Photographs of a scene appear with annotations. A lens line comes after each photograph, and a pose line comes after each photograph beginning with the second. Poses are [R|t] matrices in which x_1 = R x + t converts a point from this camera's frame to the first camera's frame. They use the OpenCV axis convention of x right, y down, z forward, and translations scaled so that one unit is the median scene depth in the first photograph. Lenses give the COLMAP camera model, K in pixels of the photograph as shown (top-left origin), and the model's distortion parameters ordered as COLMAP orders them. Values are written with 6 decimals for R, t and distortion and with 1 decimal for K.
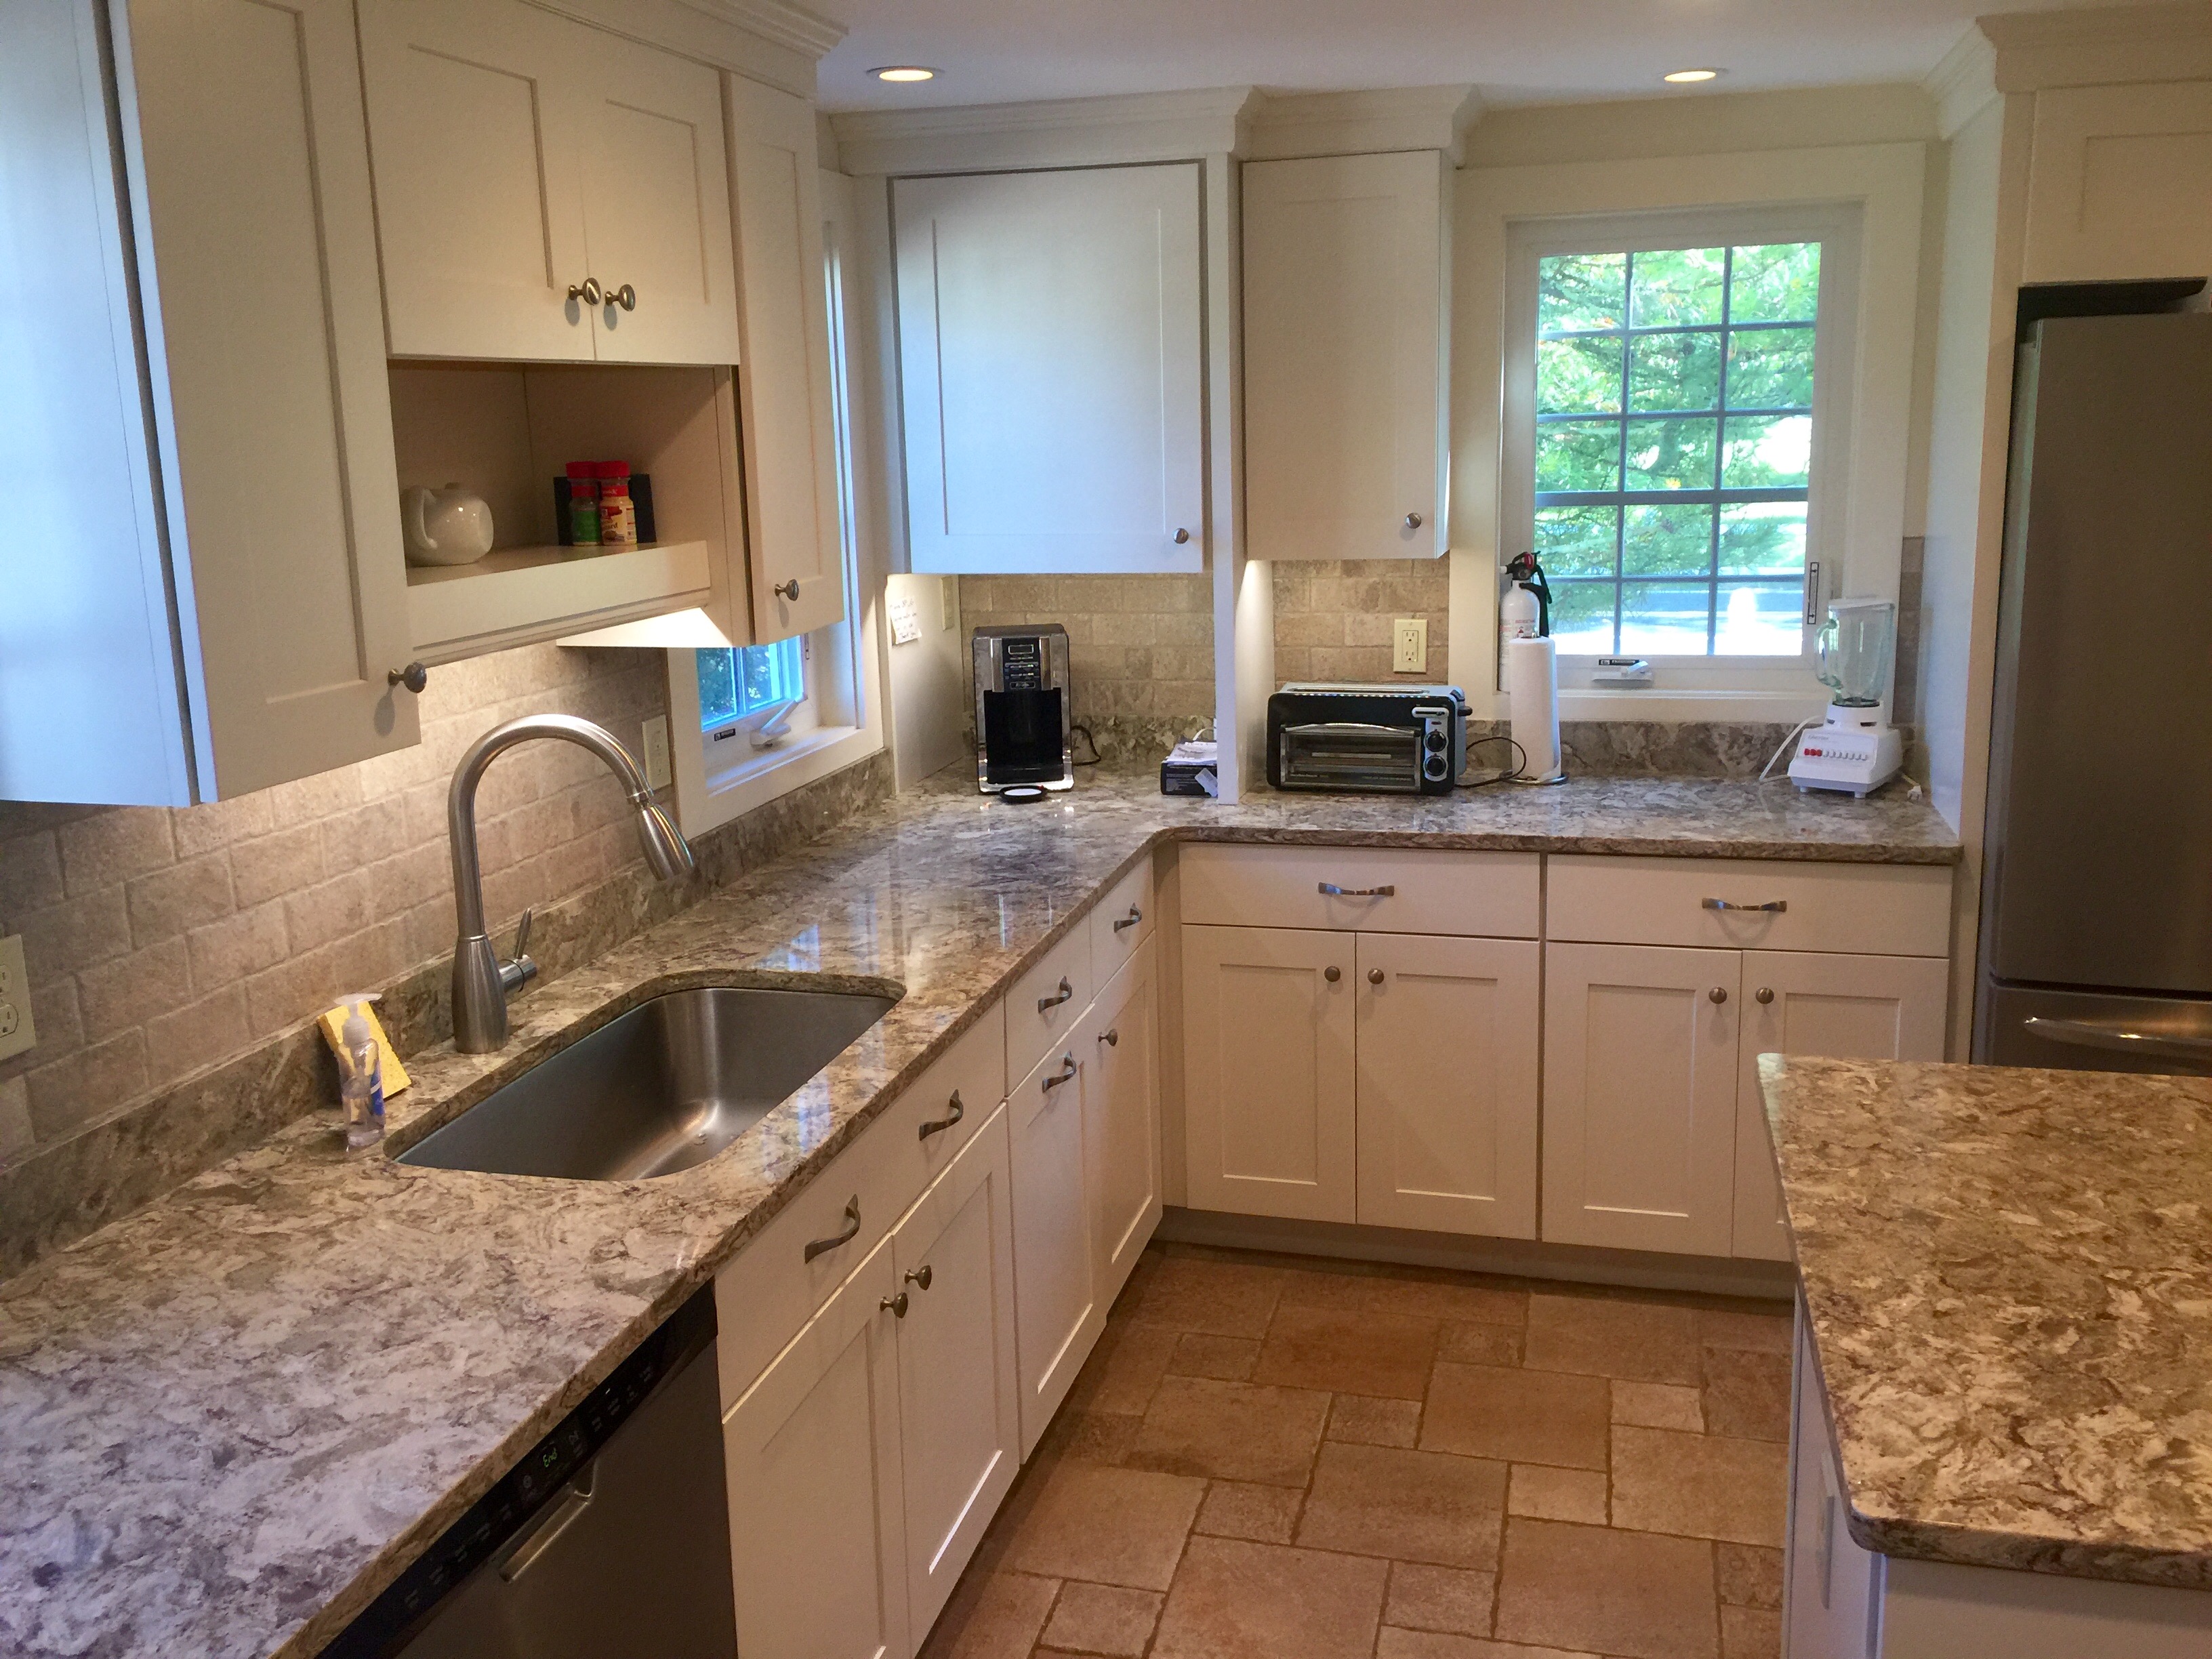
lens RADIAL K [[1904.5, 0, 1116.0], [0, 1904.5, 819.8], [0, 0, 1]] dist [0.090249, -0.123959]
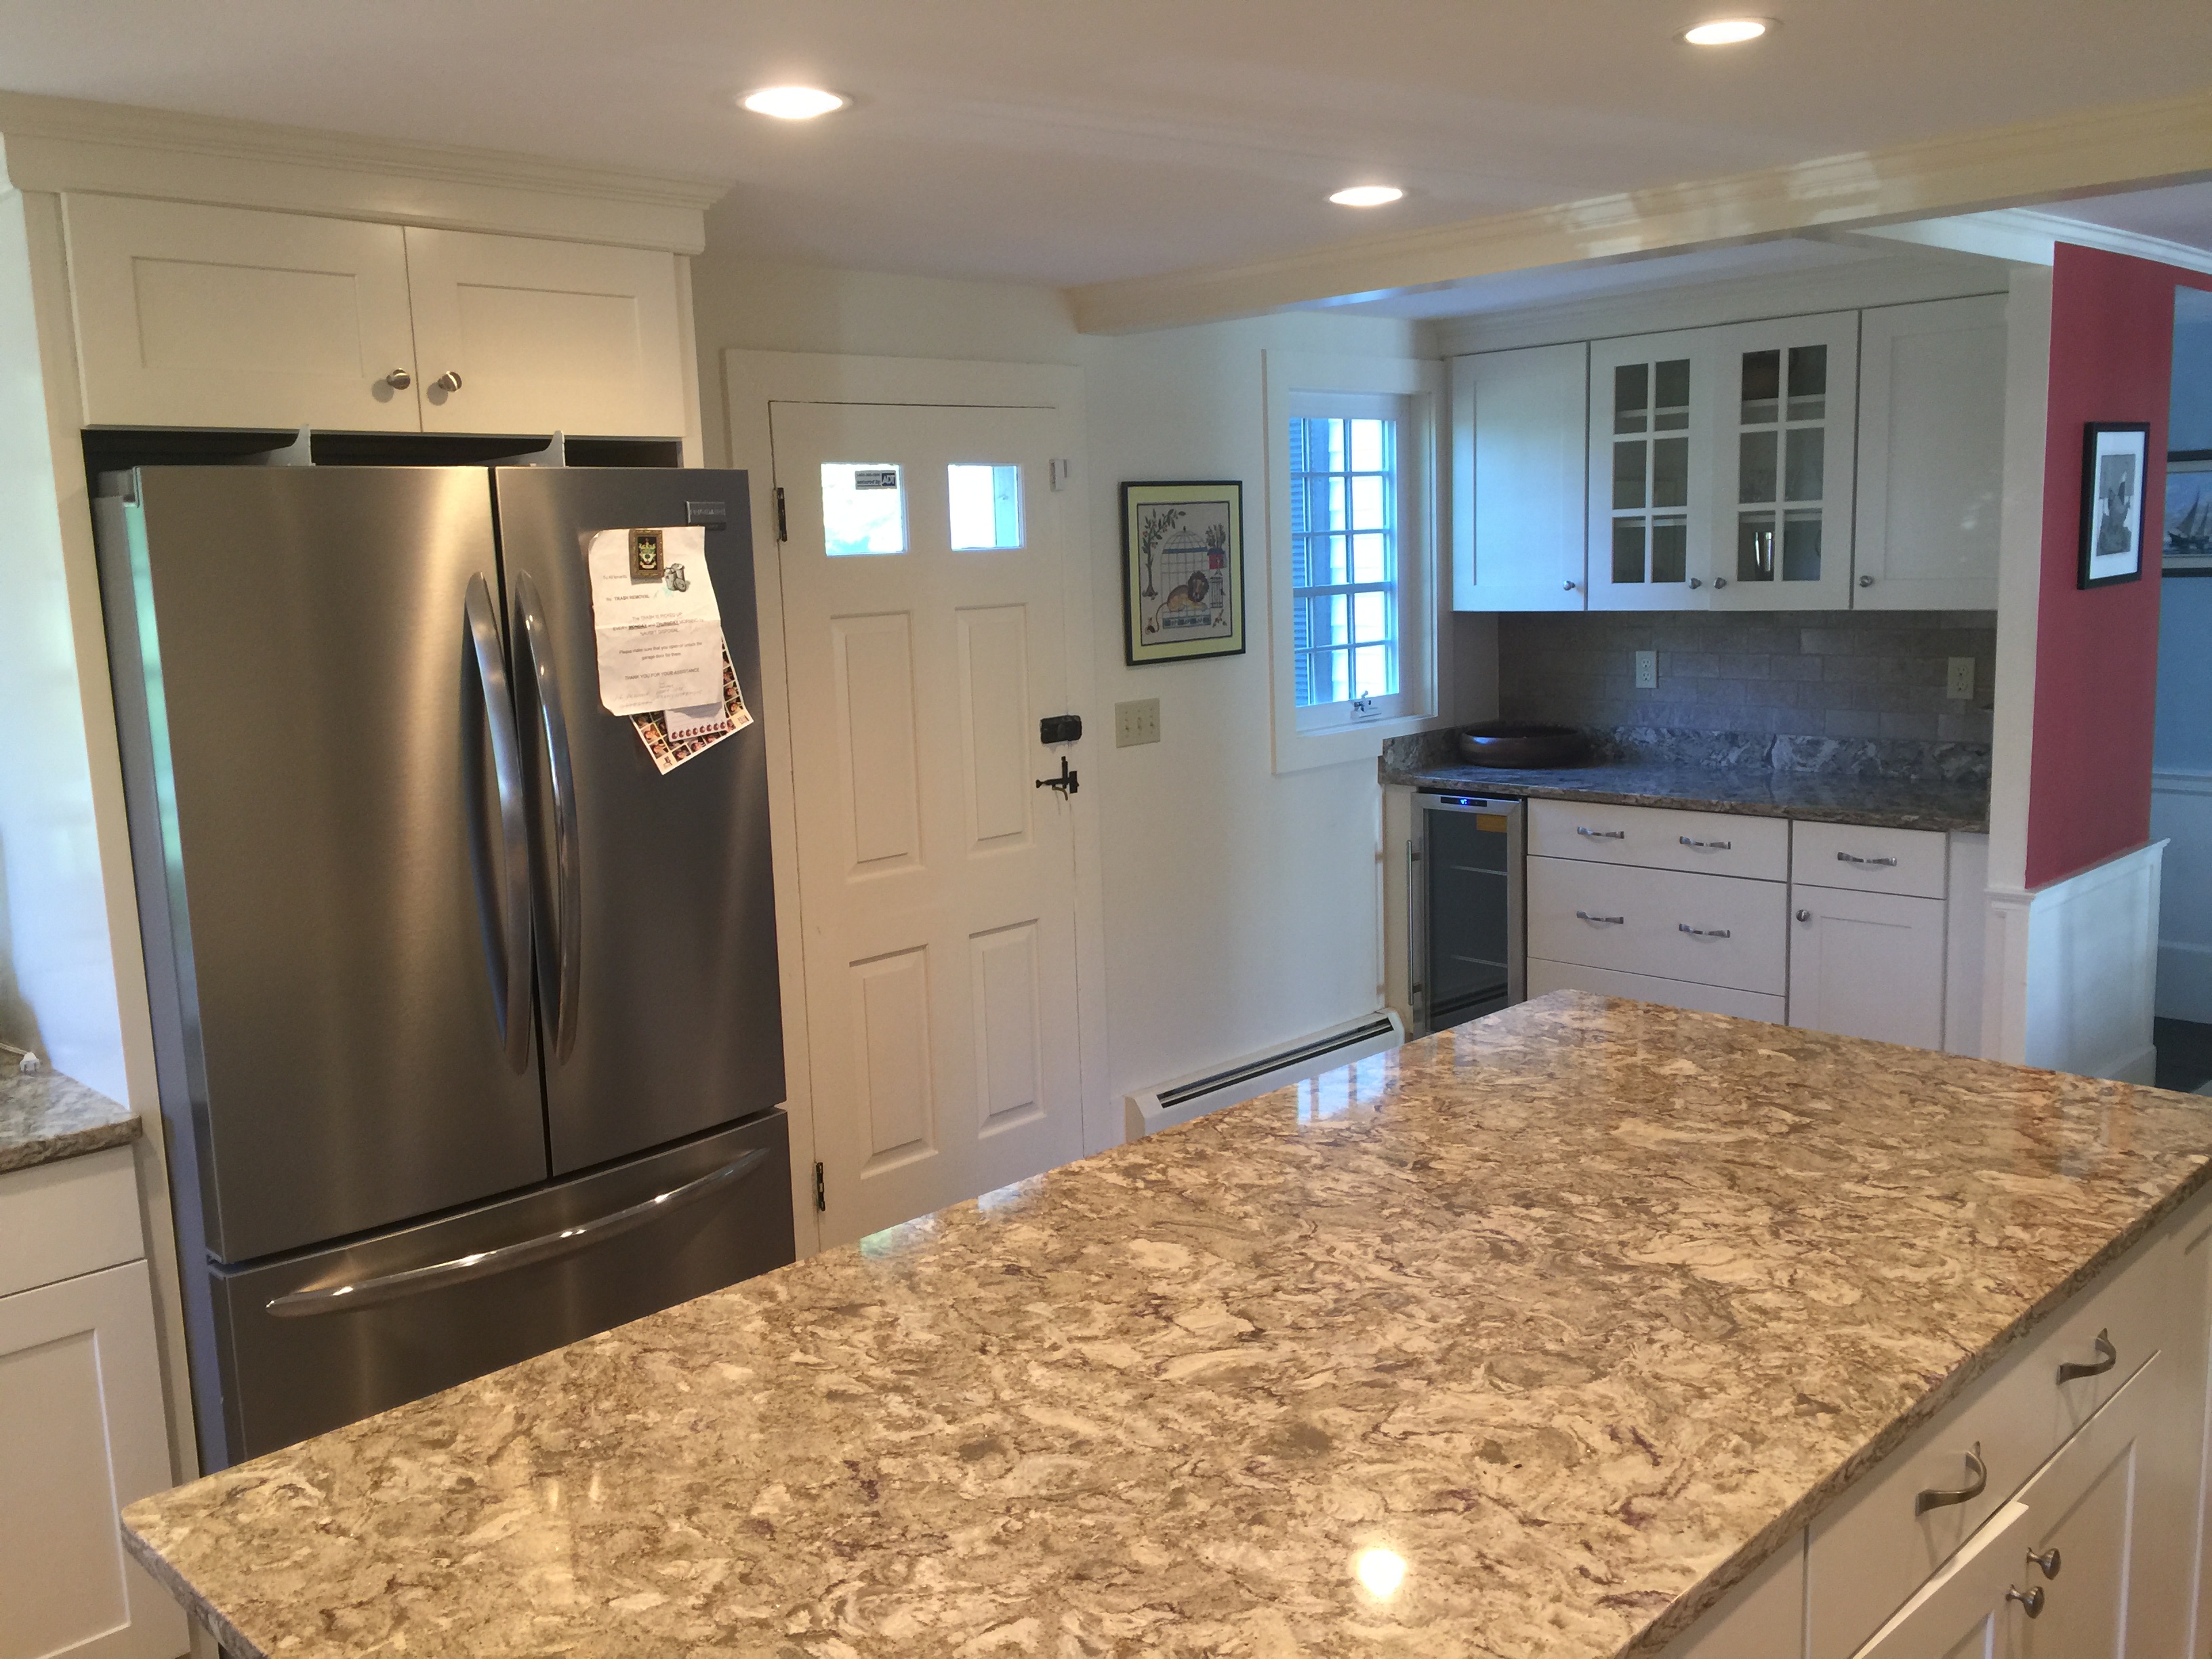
lens RADIAL K [[1904.5, 0, 1116.7], [0, 1904.5, 822.3], [0, 0, 1]] dist [0.090249, -0.123959]
pose [[0.504444, -0.121877, 0.854800, -0.042439], [0.202774, 0.979023, 0.019926, -0.063118], [-0.839297, 0.163280, 0.518575, 0.363536]]
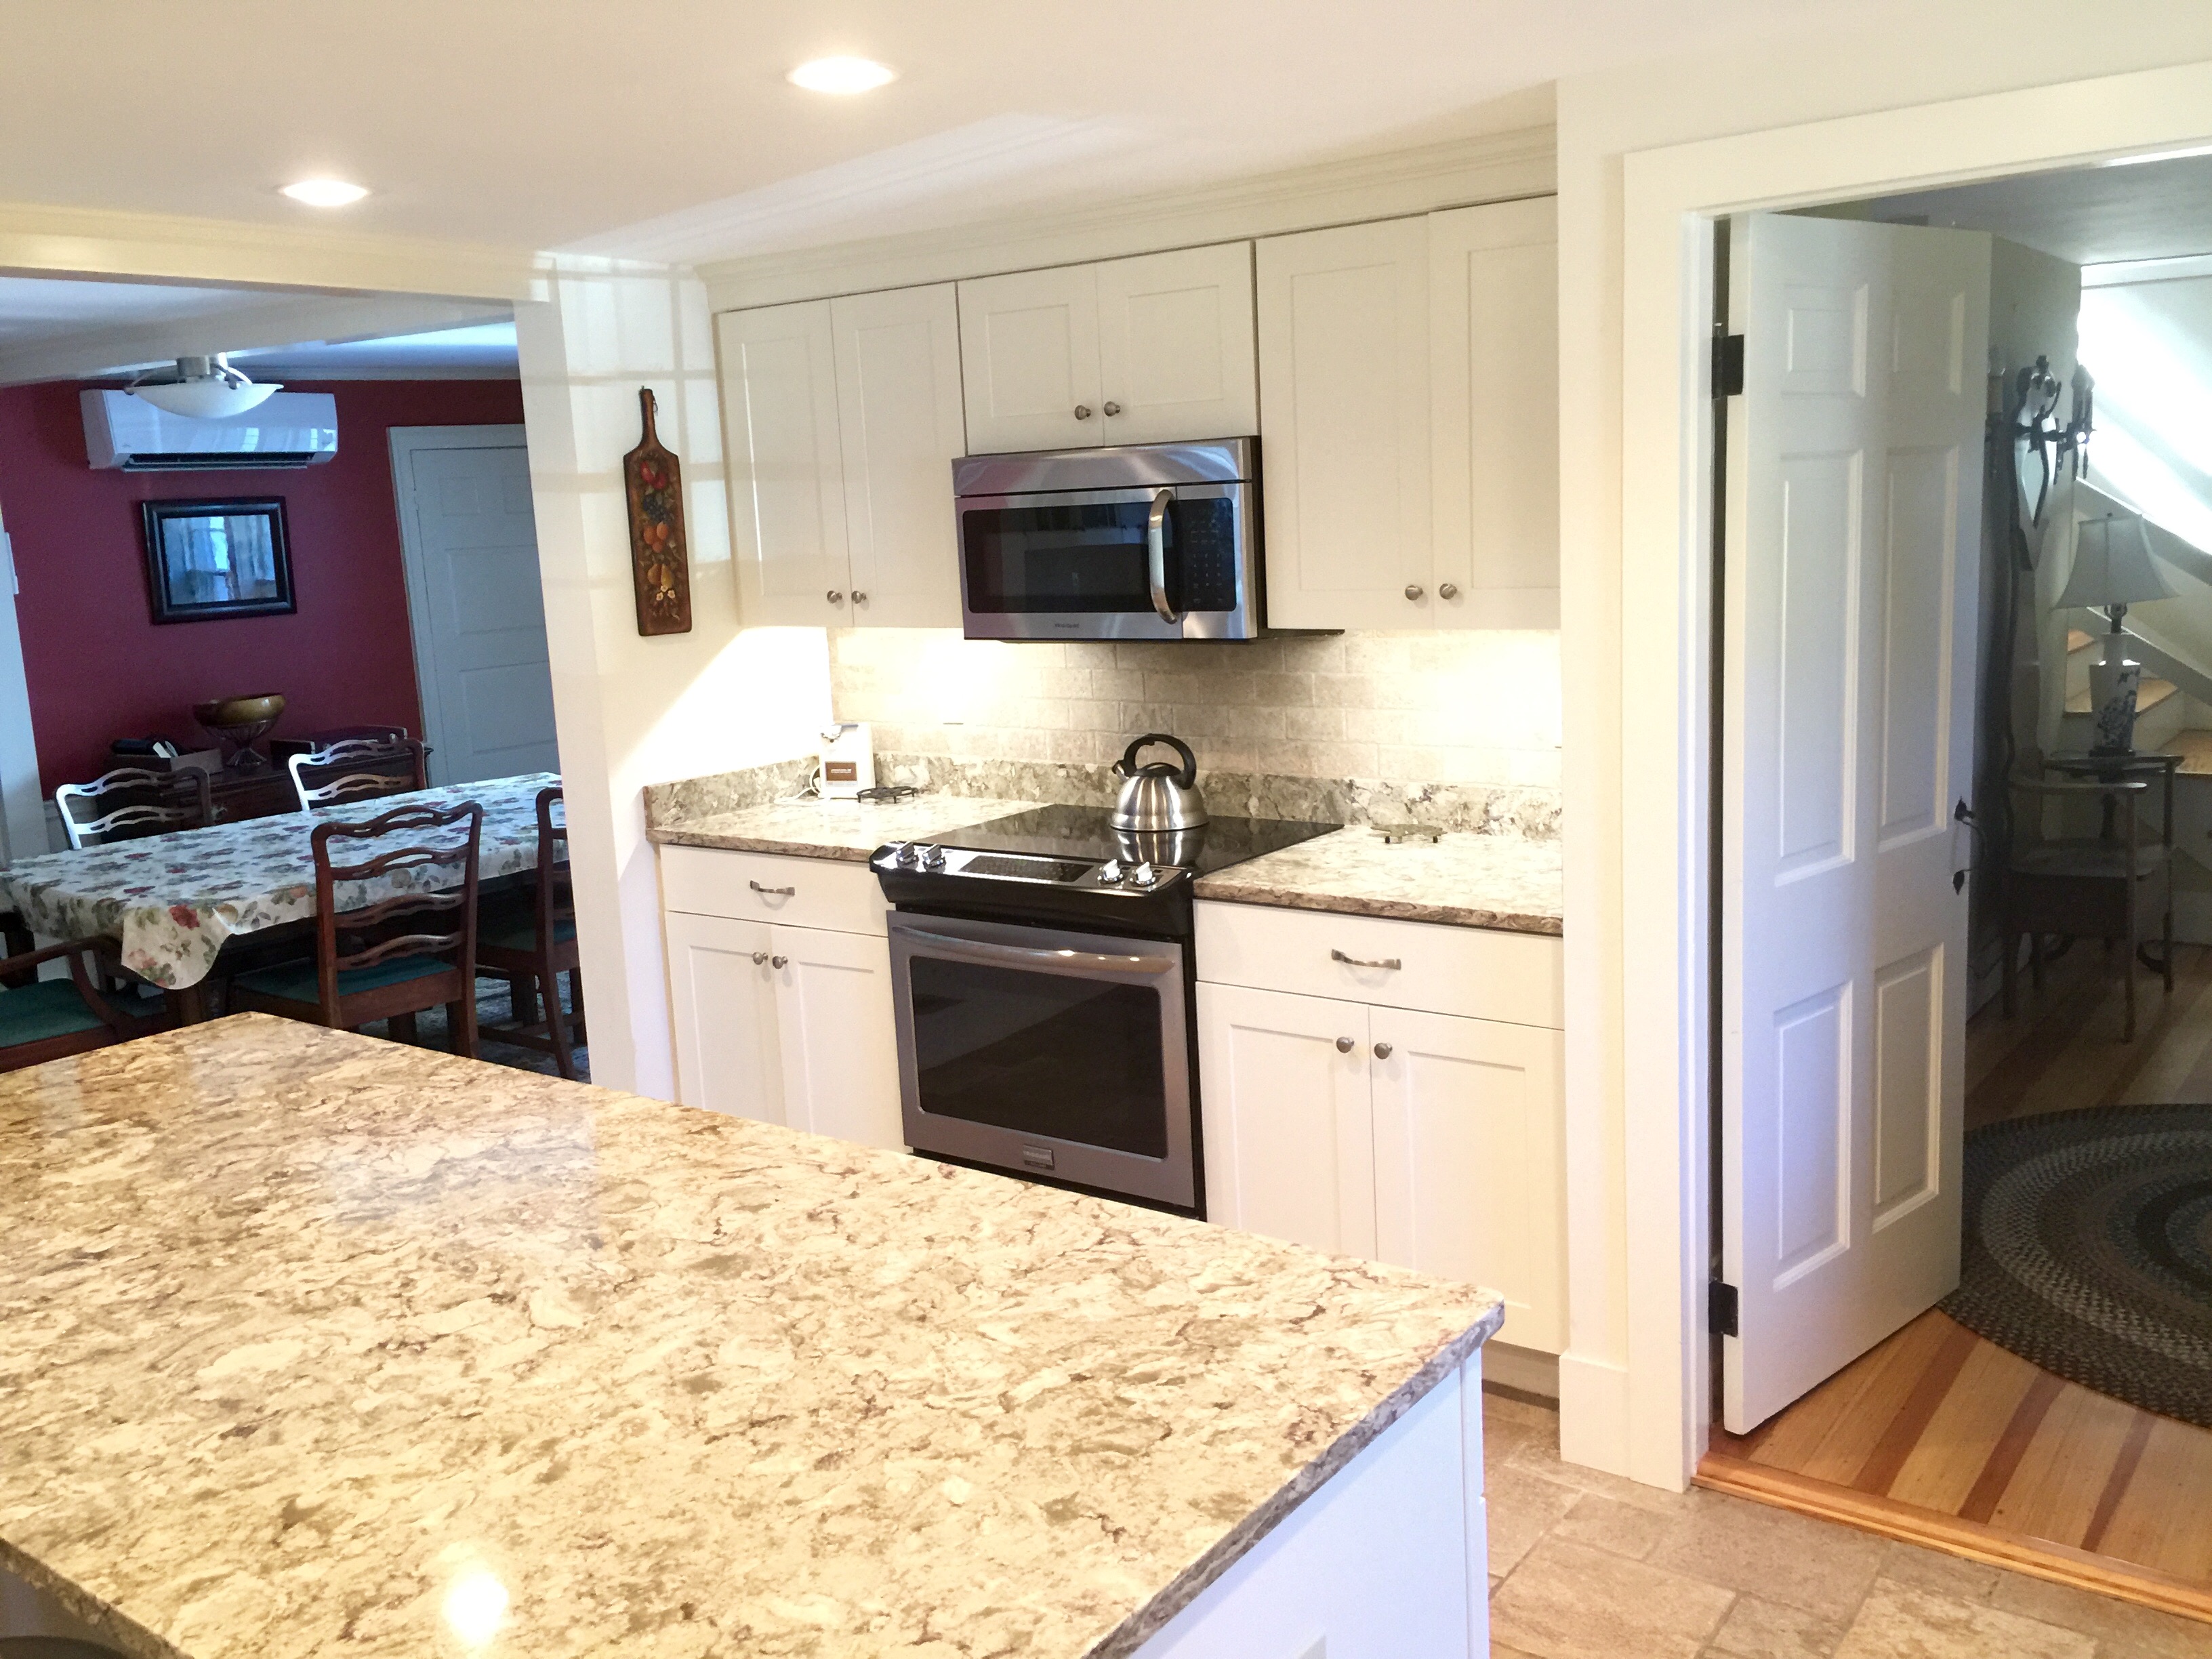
lens RADIAL K [[1904.5, 0, 1110.1], [0, 1904.5, 790.6], [0, 0, 1]] dist [0.090249, -0.123959]
pose [[-0.926956, 0.012555, 0.374960, 0.093369], [0.147302, 0.931362, 0.332966, -0.293795], [-0.345044, 0.363877, -0.865181, 1.419276]]
